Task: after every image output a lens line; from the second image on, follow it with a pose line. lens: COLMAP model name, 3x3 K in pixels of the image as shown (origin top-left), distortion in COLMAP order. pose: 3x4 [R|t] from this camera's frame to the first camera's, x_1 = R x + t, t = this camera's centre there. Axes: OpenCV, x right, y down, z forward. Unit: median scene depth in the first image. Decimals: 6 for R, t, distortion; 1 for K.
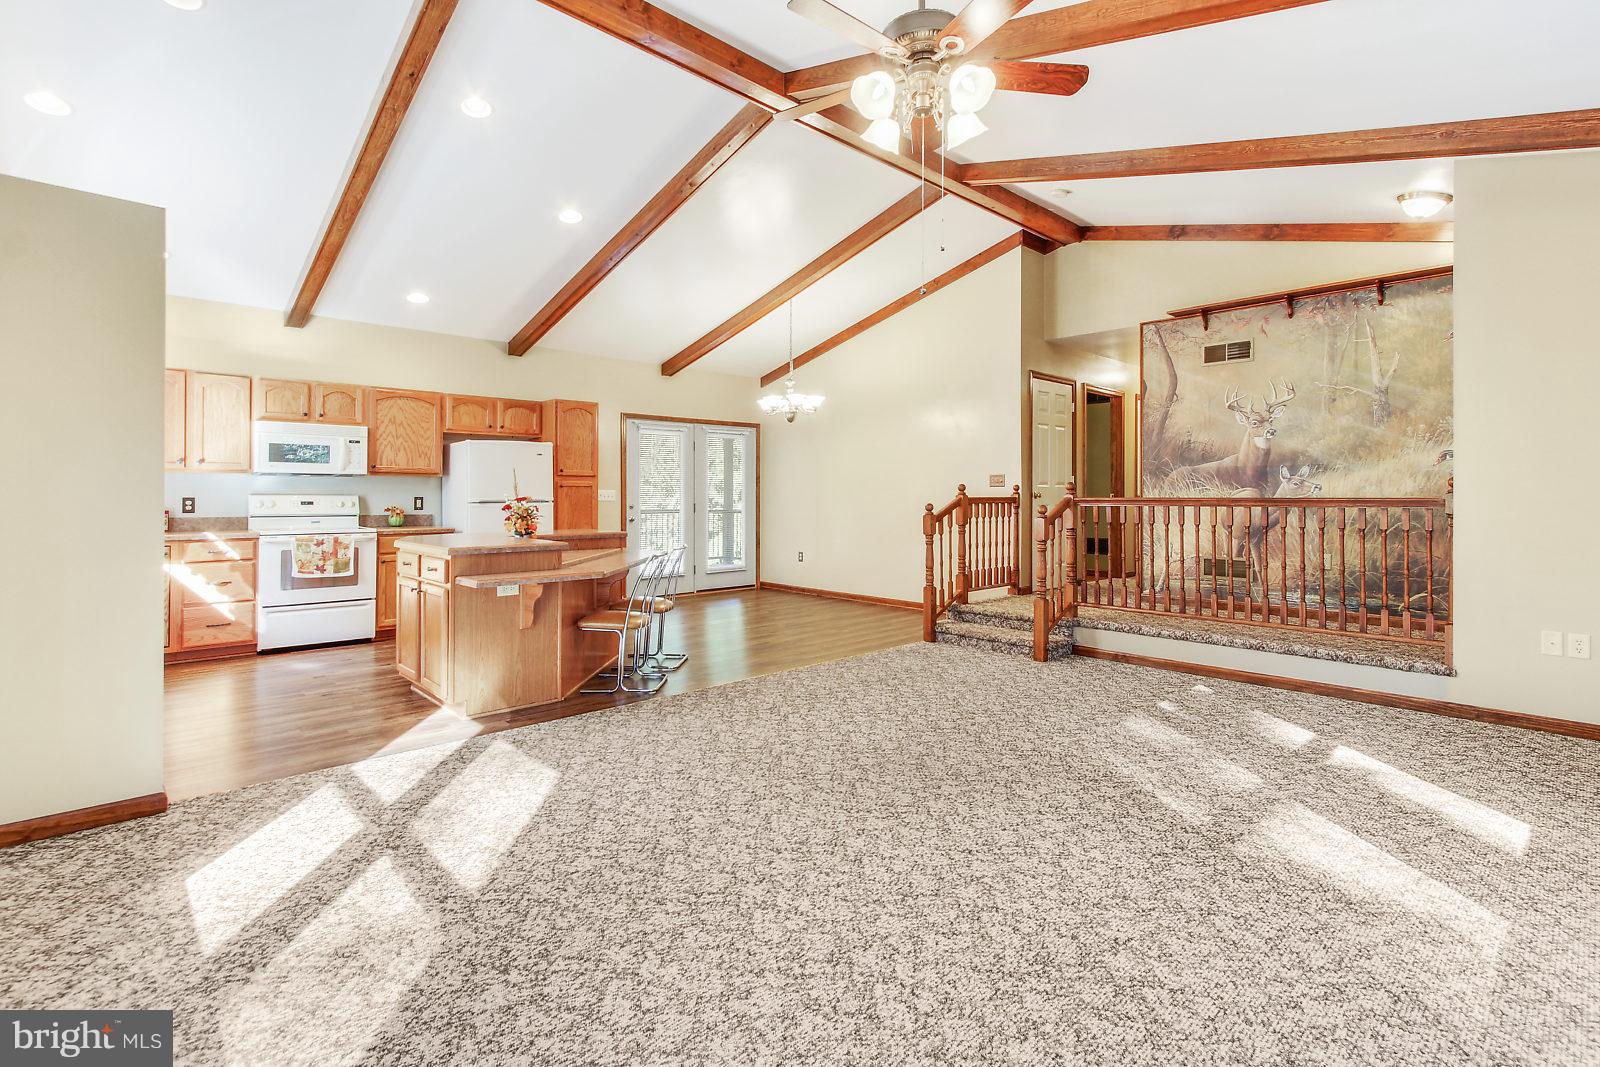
lens RADIAL K [[751.6, 0, 812.4], [0, 751.6, 489.8], [0, 0, 1]] dist [0.006575, 0.000129]
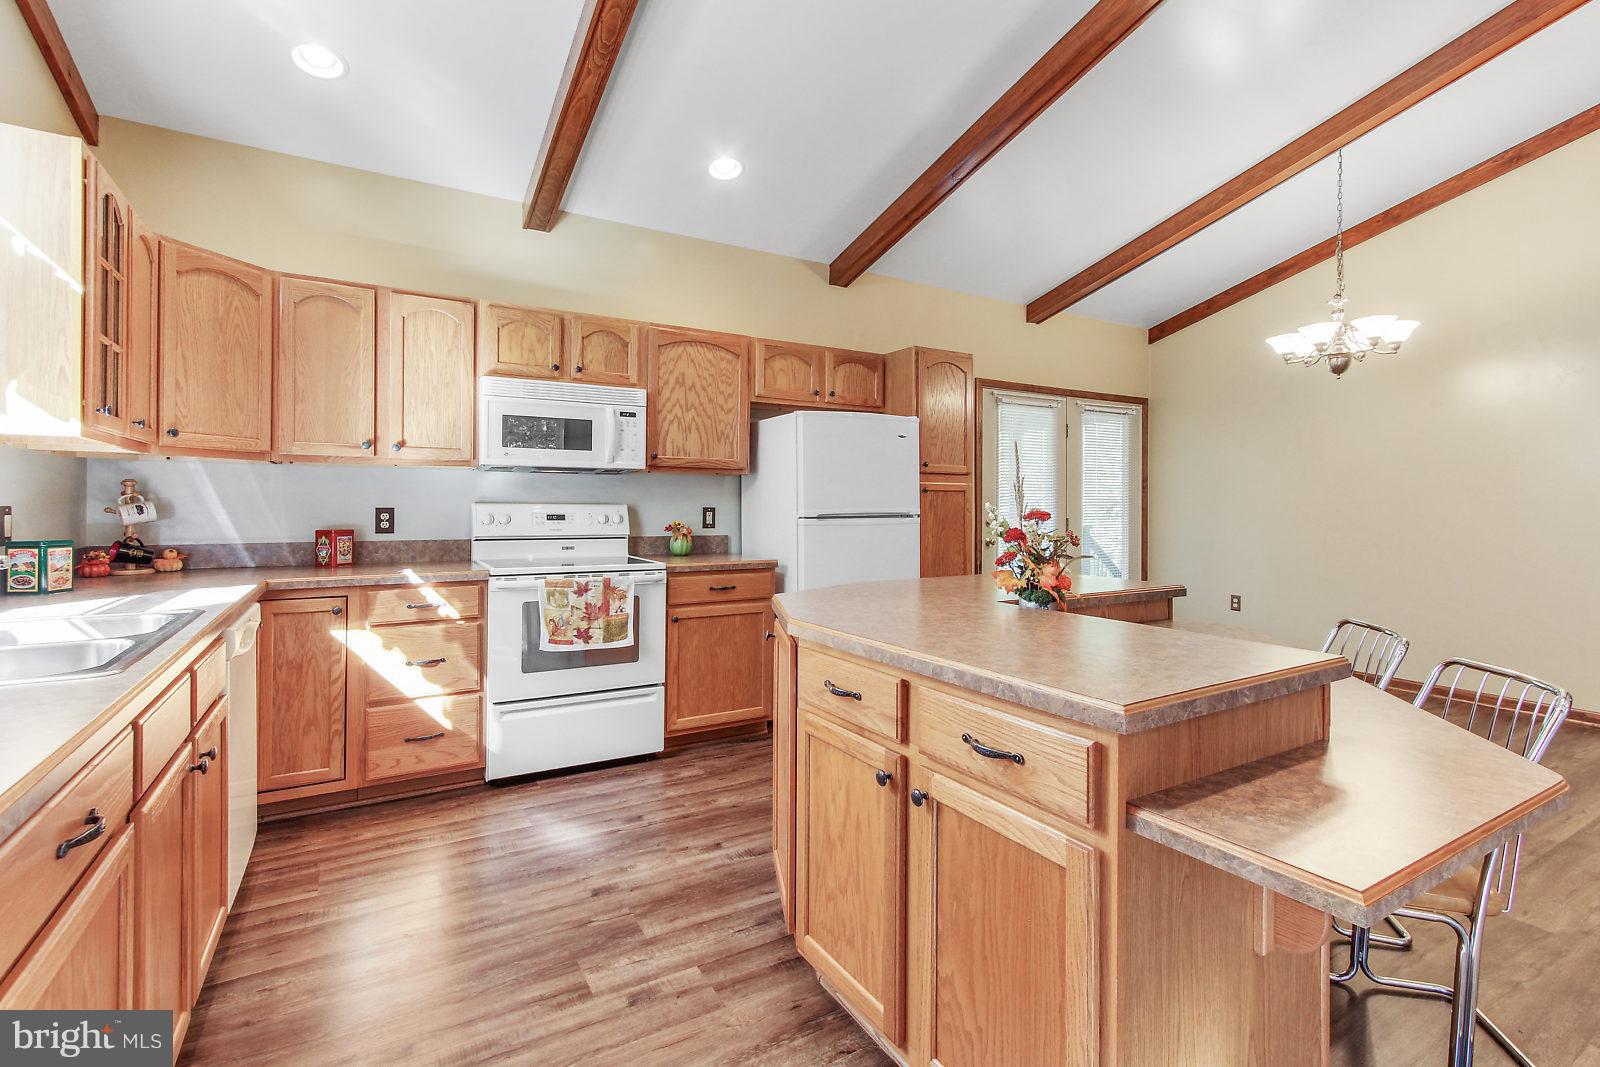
lens RADIAL K [[752.1, 0, 811.5], [0, 752.1, 501.8], [0, 0, 1]] dist [0.004782, 0.000969]
pose [[0.976612, 0.002610, -0.214994, -0.366133], [-0.001753, 0.999990, 0.004177, 0.002445], [0.215002, -0.003703, 0.976607, 0.488142]]
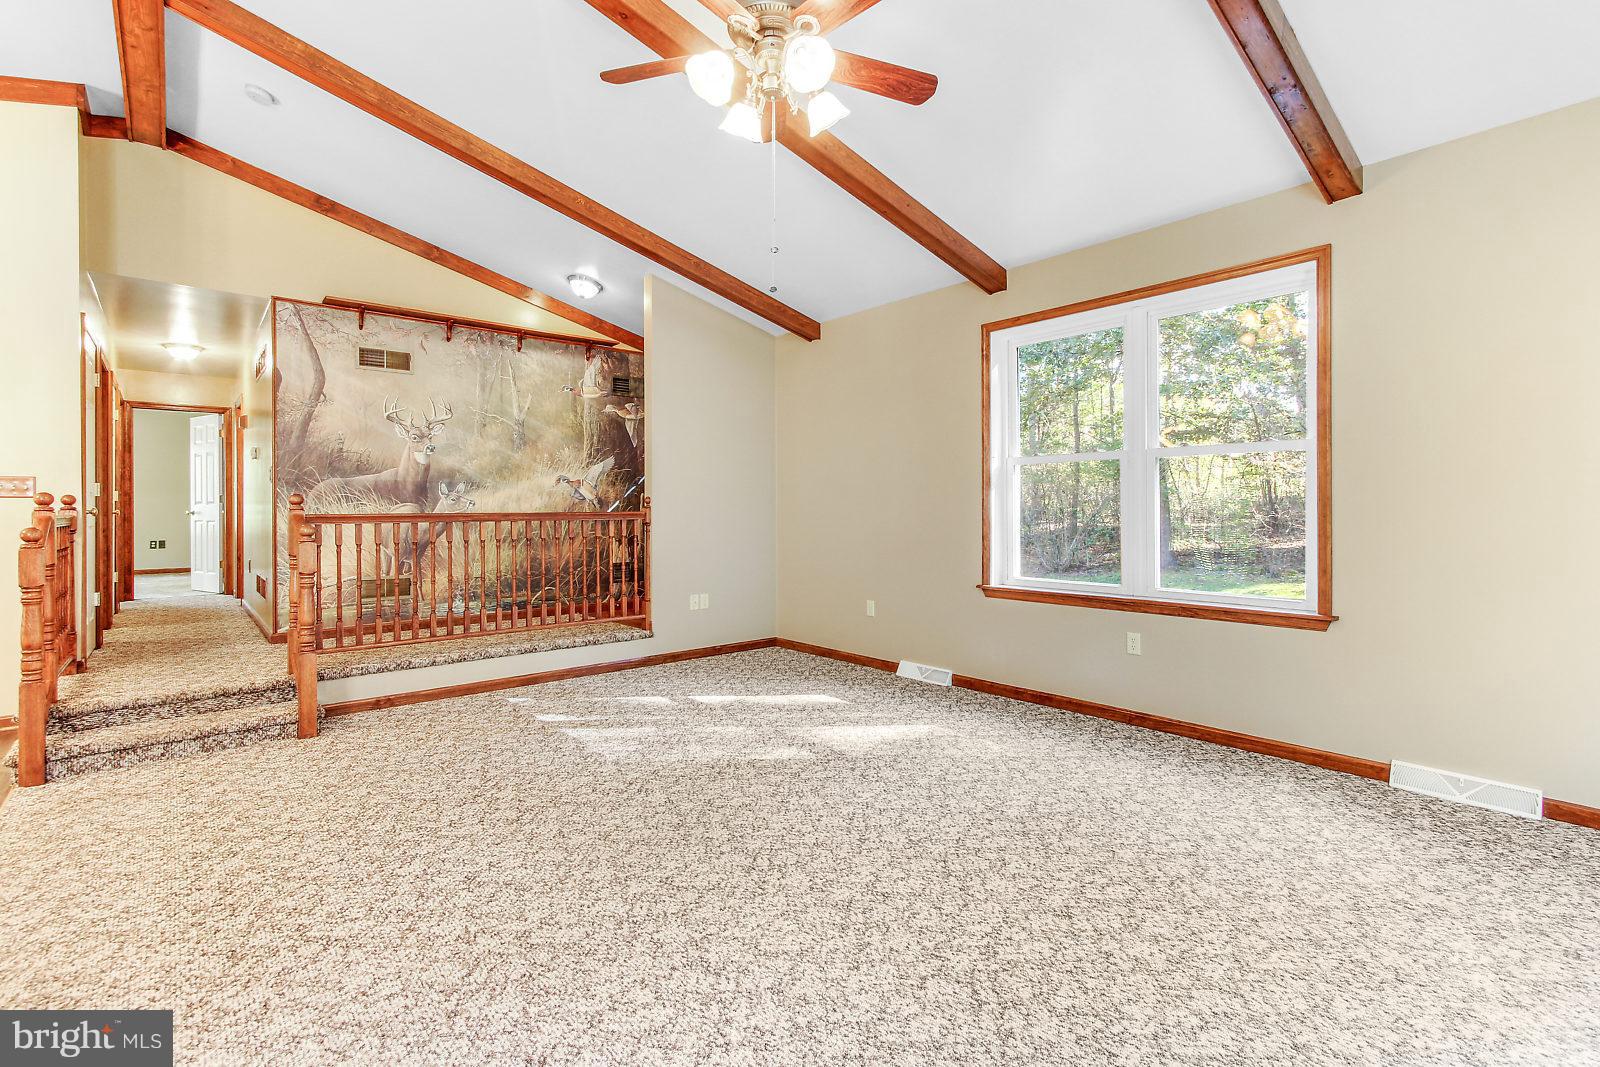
lens RADIAL K [[736.5, 0, 813.8], [0, 736.5, 516.0], [0, 0, 1]] dist [0.000810, 0.000560]
pose [[0.047010, -0.010172, 0.998843, -0.367196], [-0.002852, 0.999943, 0.010317, 0.002773], [-0.998890, -0.003333, 0.046979, 0.444266]]
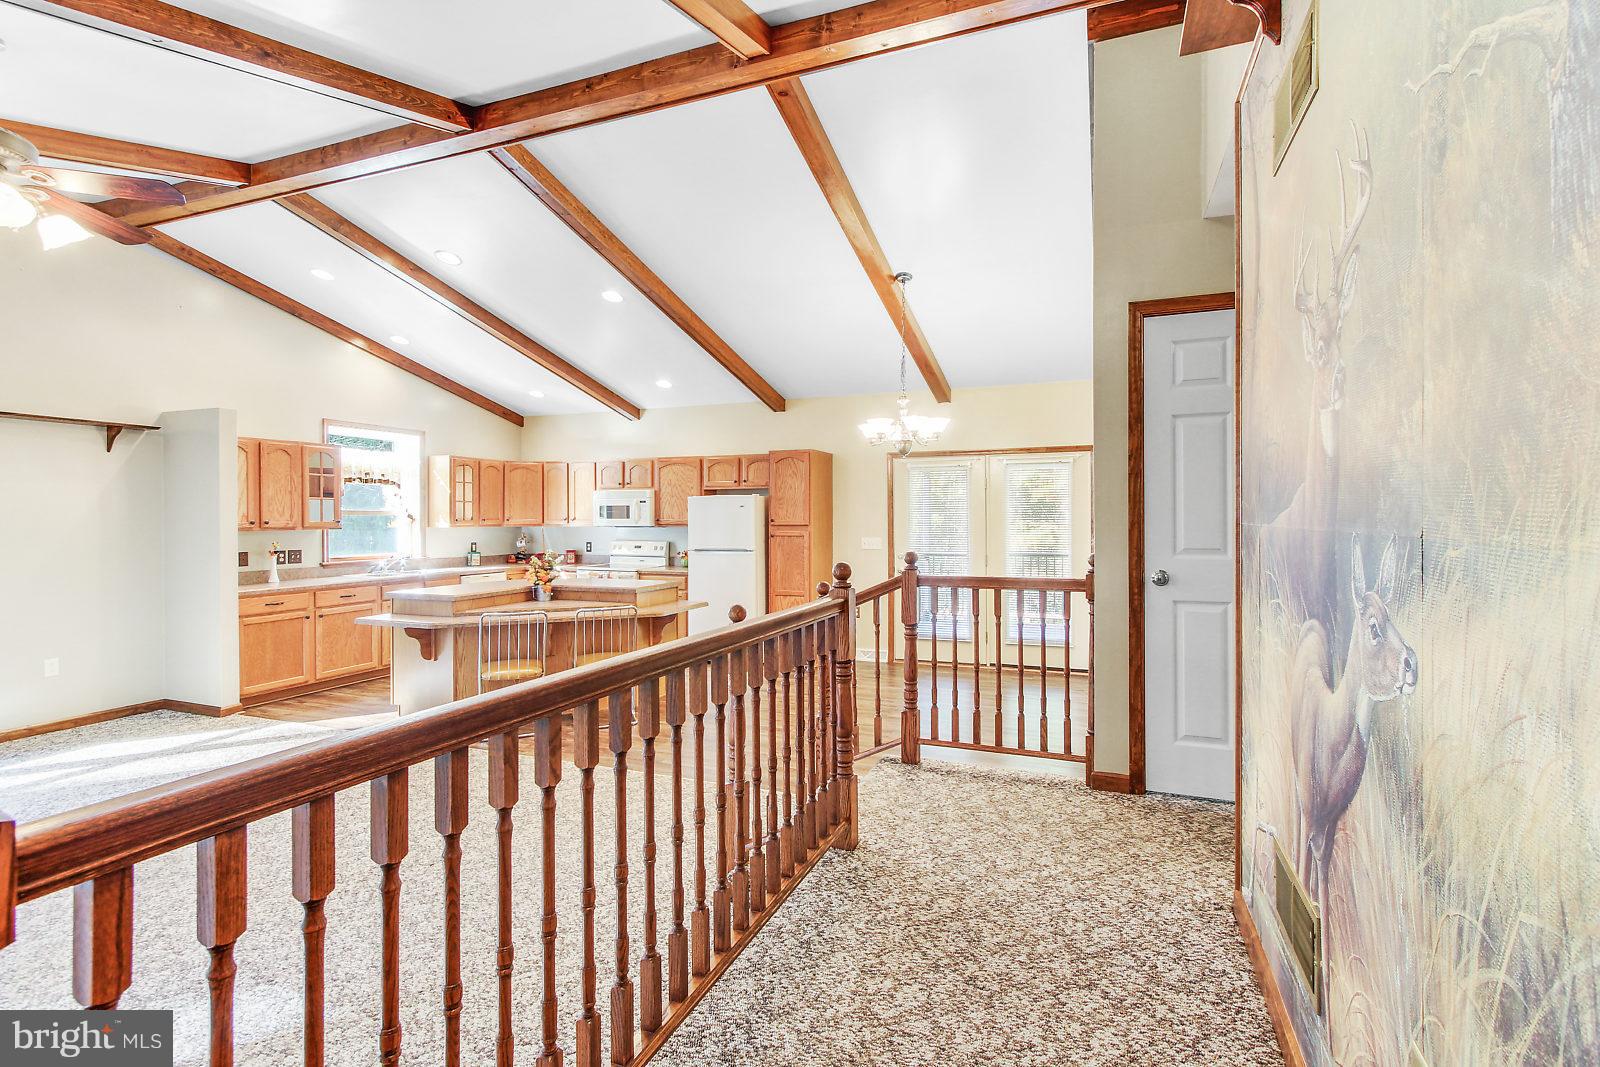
lens RADIAL K [[736.5, 0, 813.8], [0, 736.5, 516.0], [0, 0, 1]] dist [0.000810, 0.000560]
pose [[0.423246, -0.003511, -0.906008, 0.749903], [0.010196, 0.999948, 0.000889, -0.039559], [0.905957, -0.009614, 0.423260, 0.781561]]
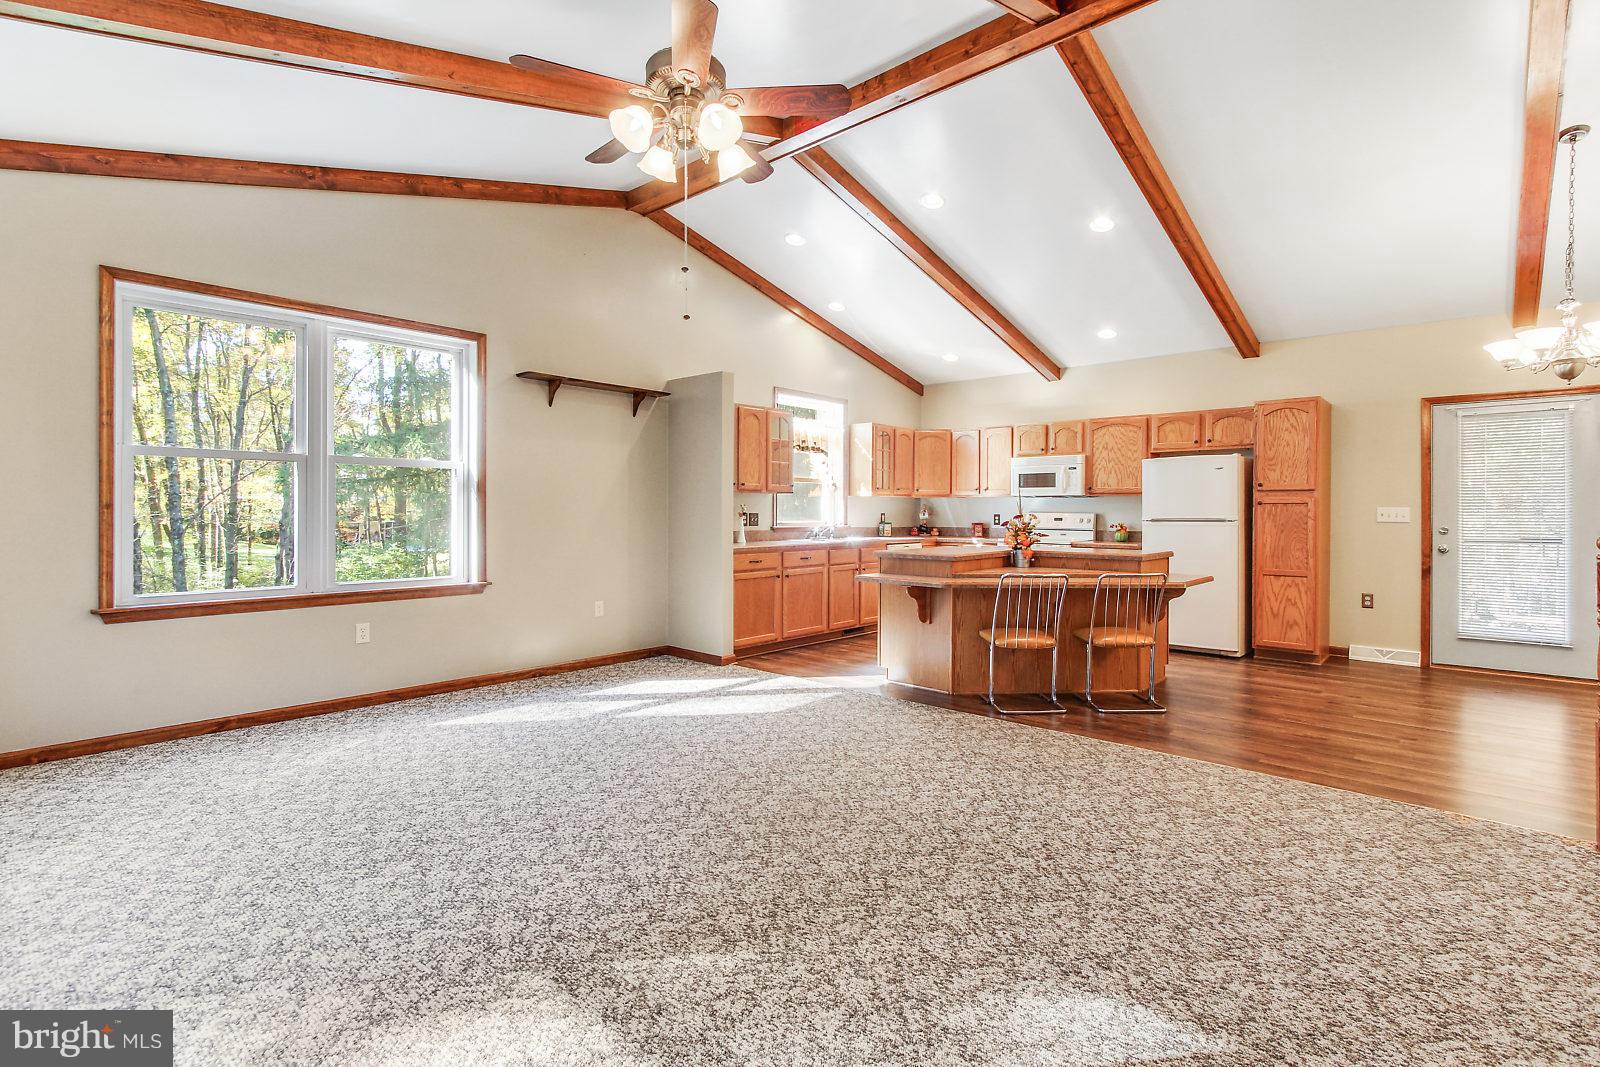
lens RADIAL K [[750.3, 0, 818.5], [0, 750.3, 512.5], [0, 0, 1]] dist [0.003419, 0.000460]
pose [[0.086554, 0.001989, -0.996245, 0.588645], [0.002773, 0.999994, 0.002238, 0.002885], [0.996243, -0.002956, 0.086548, 0.534571]]
